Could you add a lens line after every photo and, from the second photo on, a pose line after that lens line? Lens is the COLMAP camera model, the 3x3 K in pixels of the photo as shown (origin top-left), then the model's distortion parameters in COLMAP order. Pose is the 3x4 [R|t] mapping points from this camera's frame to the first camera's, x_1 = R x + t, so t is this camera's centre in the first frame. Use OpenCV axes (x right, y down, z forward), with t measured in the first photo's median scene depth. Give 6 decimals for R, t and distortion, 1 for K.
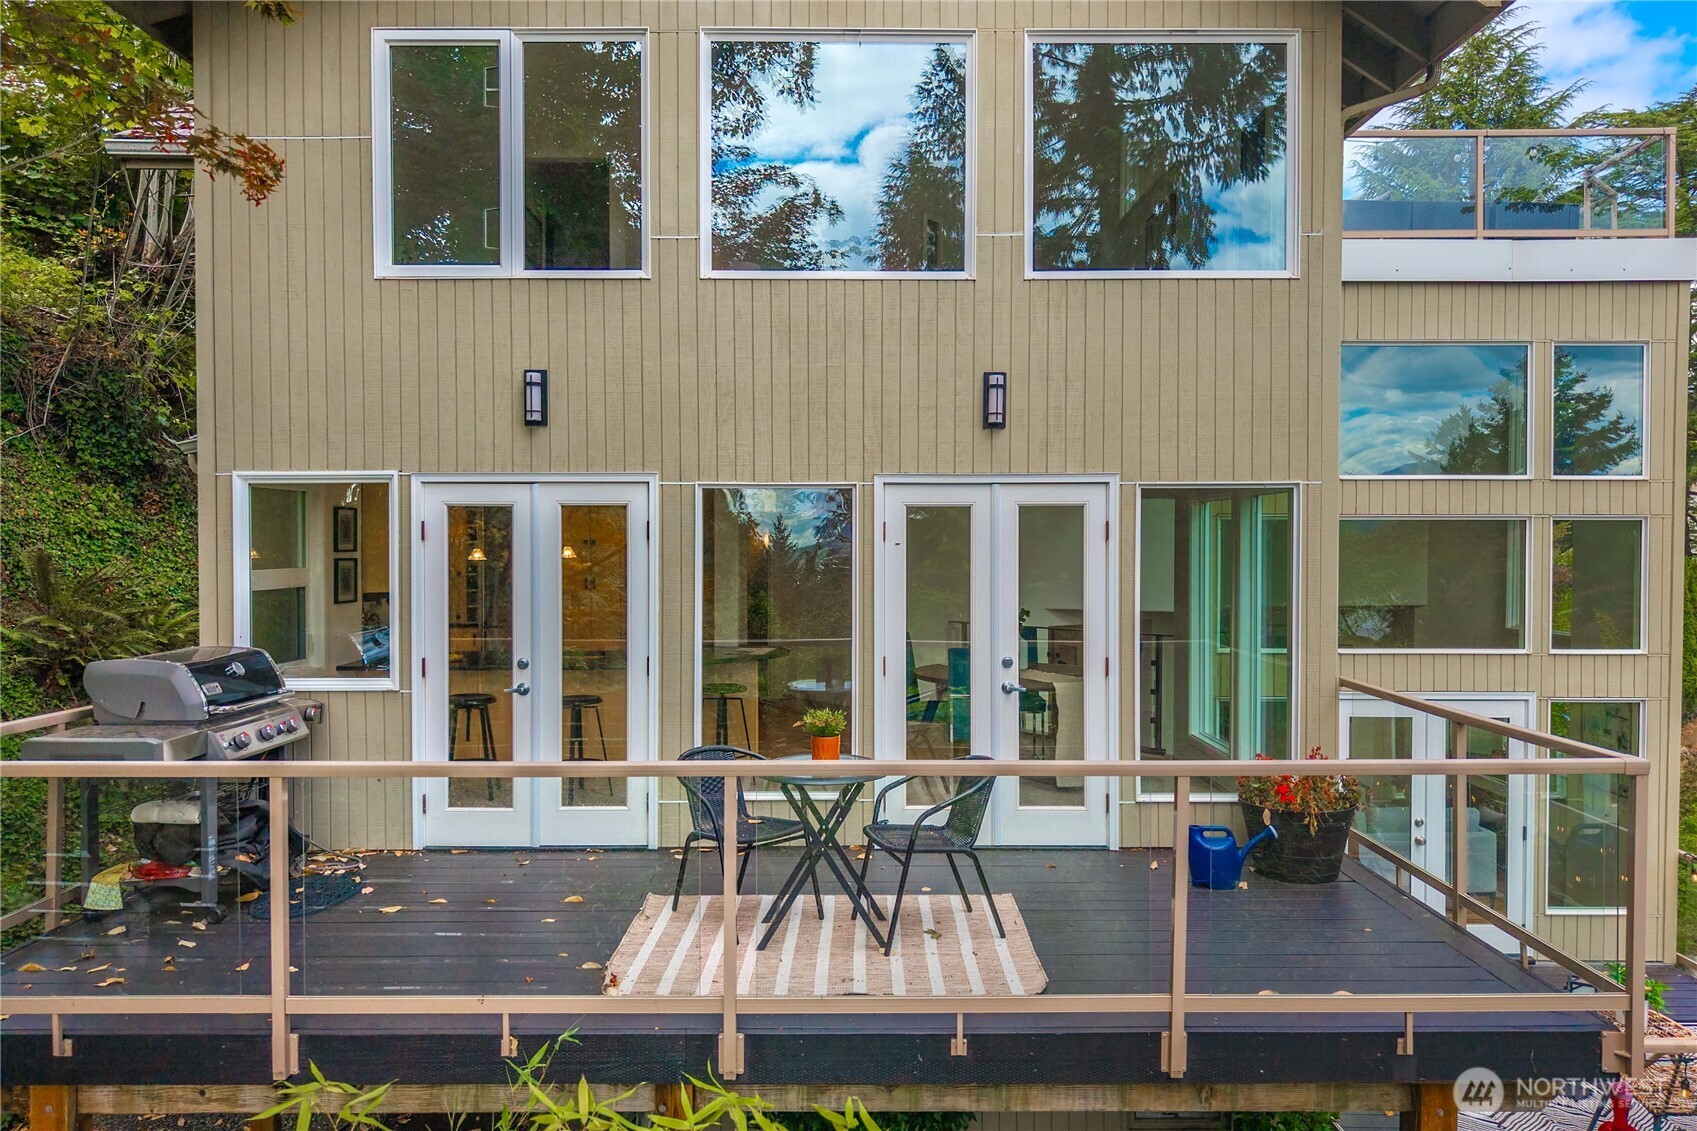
lens RADIAL K [[1151.0, 0, 866.0], [0, 1151.0, 555.4], [0, 0, 1]] dist [0.062862, -0.085557]
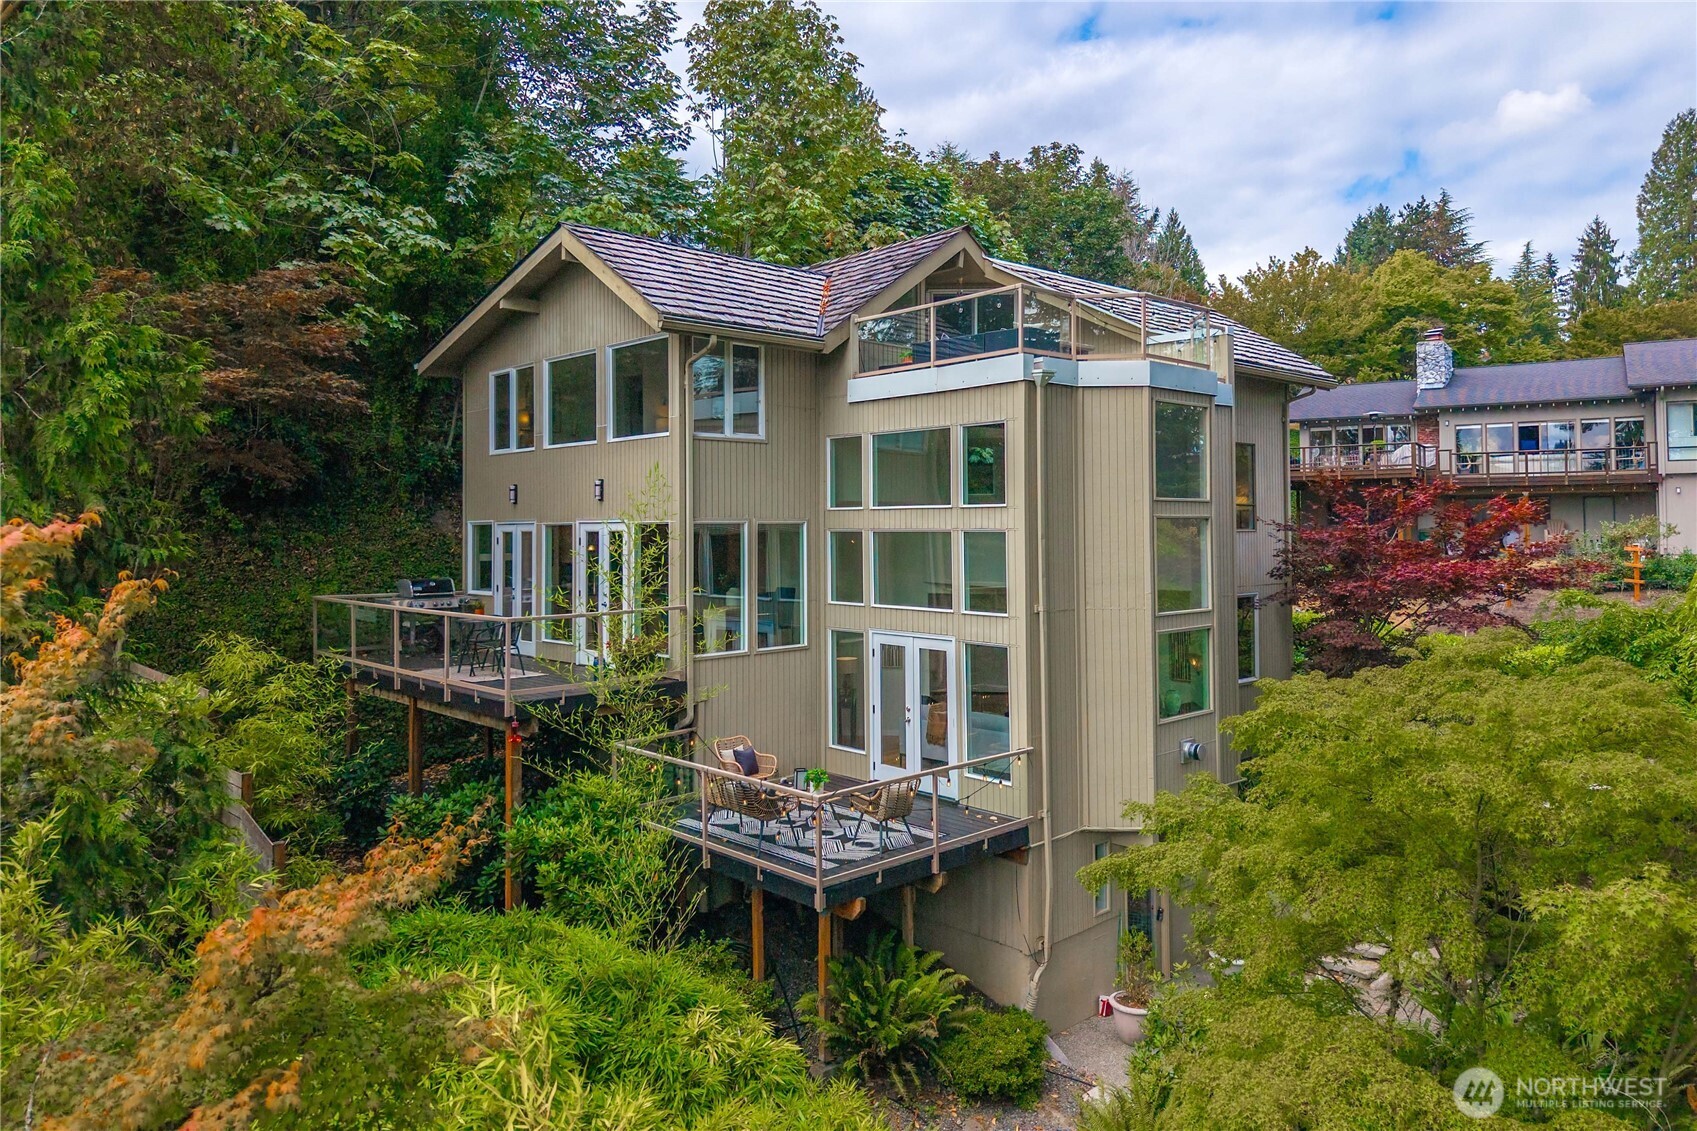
lens RADIAL K [[1145.5, 0, 856.4], [0, 1145.5, 473.2], [0, 0, 1]] dist [0.022759, -0.003508]
pose [[0.668720, -0.043564, -0.742237, 1.714840], [0.001369, 0.998352, -0.057363, -0.020148], [0.743513, 0.037344, 0.667678, -0.213908]]
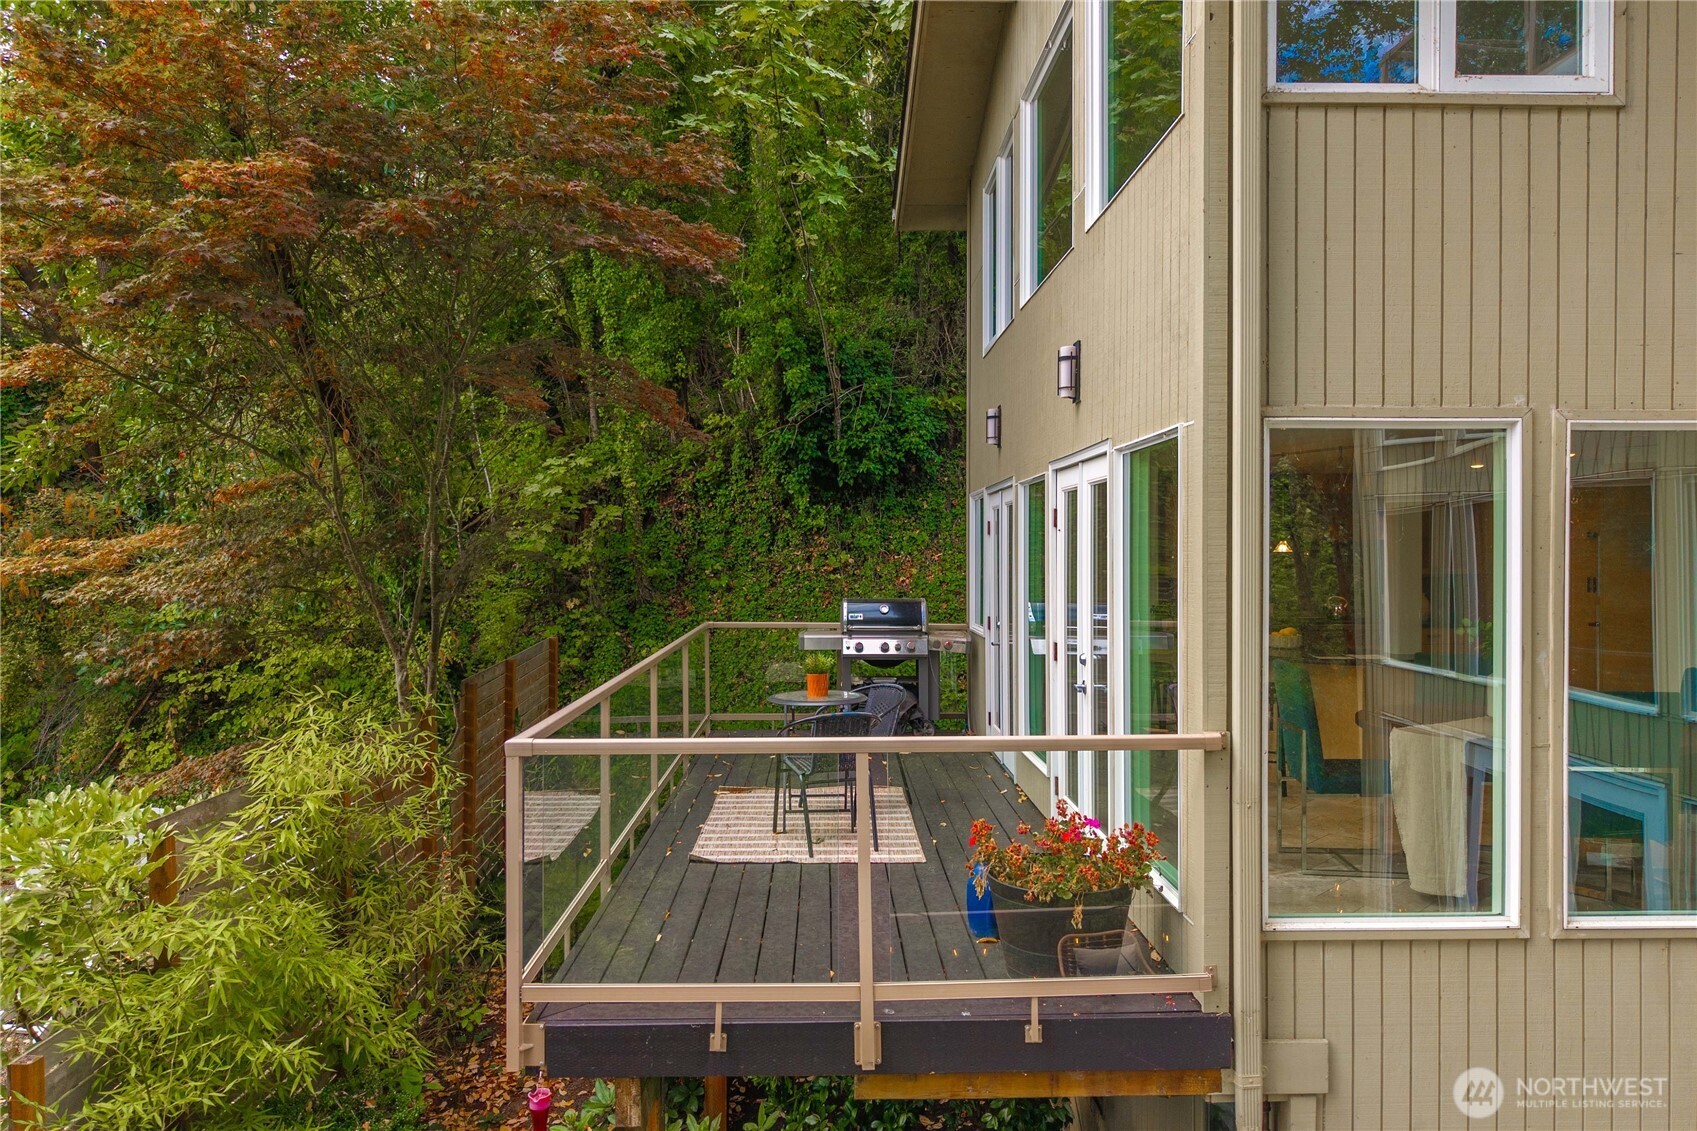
lens RADIAL K [[1151.0, 0, 866.0], [0, 1151.0, 555.4], [0, 0, 1]] dist [0.062862, -0.085557]
pose [[0.033274, -0.000593, -0.999446, 0.730396], [-0.015402, 0.999881, -0.001106, 0.009111], [0.999328, 0.015430, 0.033261, 0.574783]]
